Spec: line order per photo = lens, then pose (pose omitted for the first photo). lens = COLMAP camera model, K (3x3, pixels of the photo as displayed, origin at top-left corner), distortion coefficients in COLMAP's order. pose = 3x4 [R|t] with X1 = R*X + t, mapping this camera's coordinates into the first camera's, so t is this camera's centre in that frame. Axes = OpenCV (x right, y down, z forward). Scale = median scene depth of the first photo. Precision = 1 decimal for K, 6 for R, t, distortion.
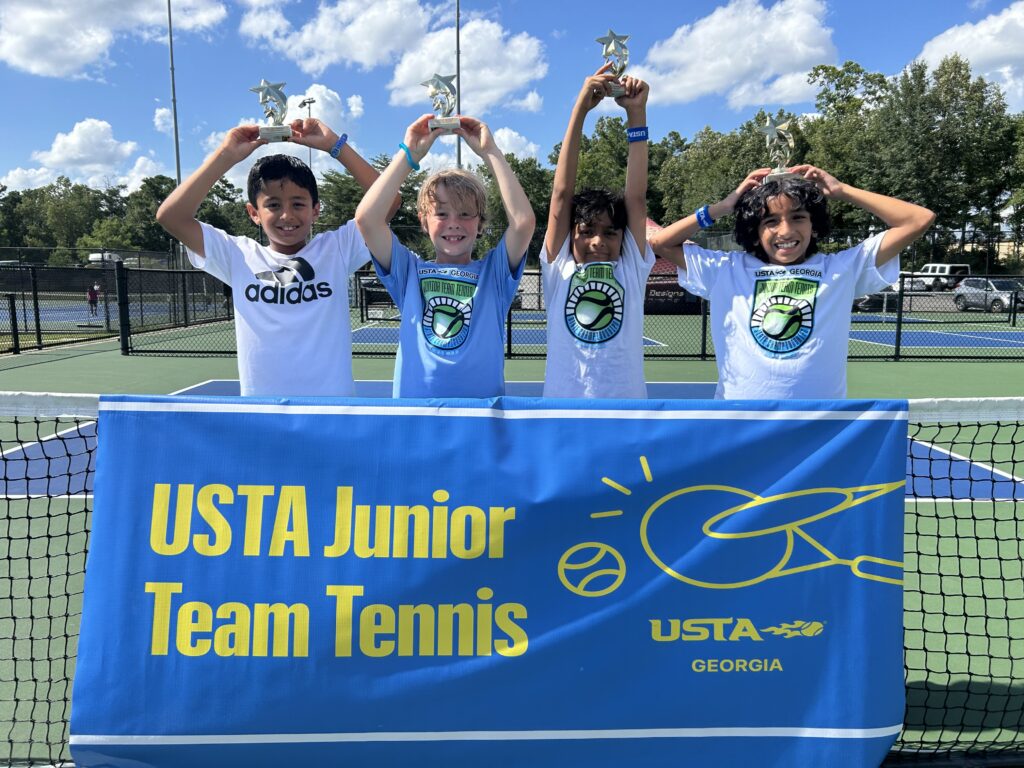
lens RADIAL K [[772.2, 0, 512.0], [0, 772.2, 384.0], [0, 0, 1]] dist [0.005006, -0.003980]
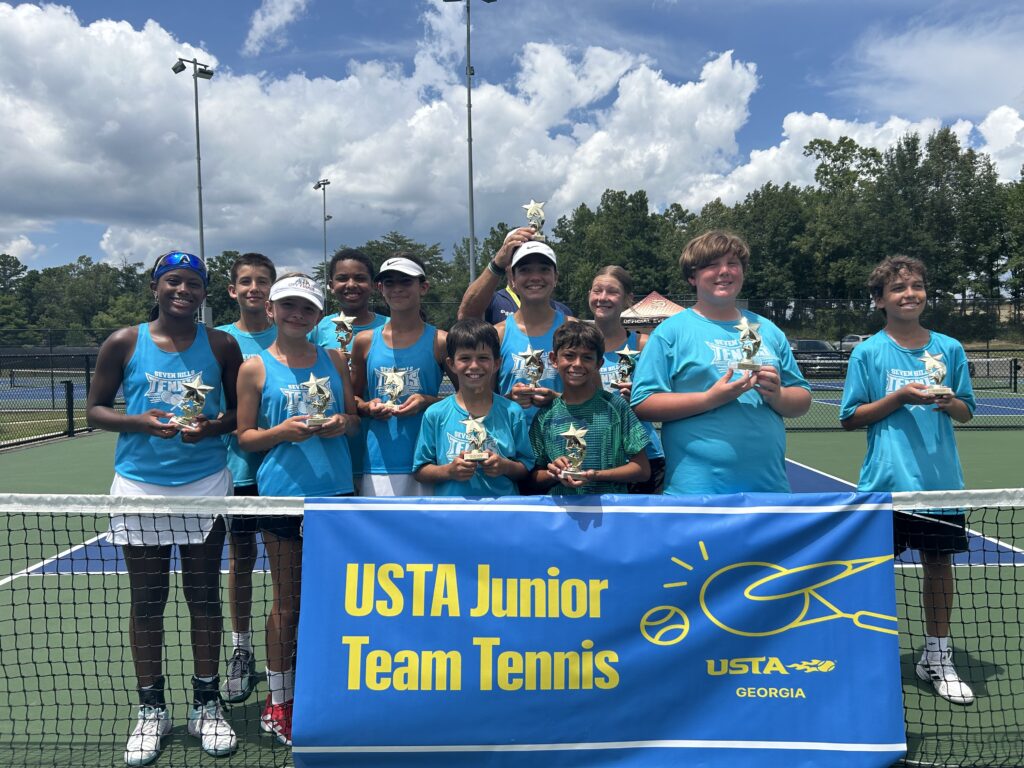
lens RADIAL K [[772.2, 0, 512.0], [0, 772.2, 384.0], [0, 0, 1]] dist [0.005006, -0.003980]
pose [[0.999848, -0.015081, -0.008776, -0.148849], [0.014265, 0.996145, -0.086557, -0.068382], [0.010047, 0.086419, 0.996208, -0.402693]]
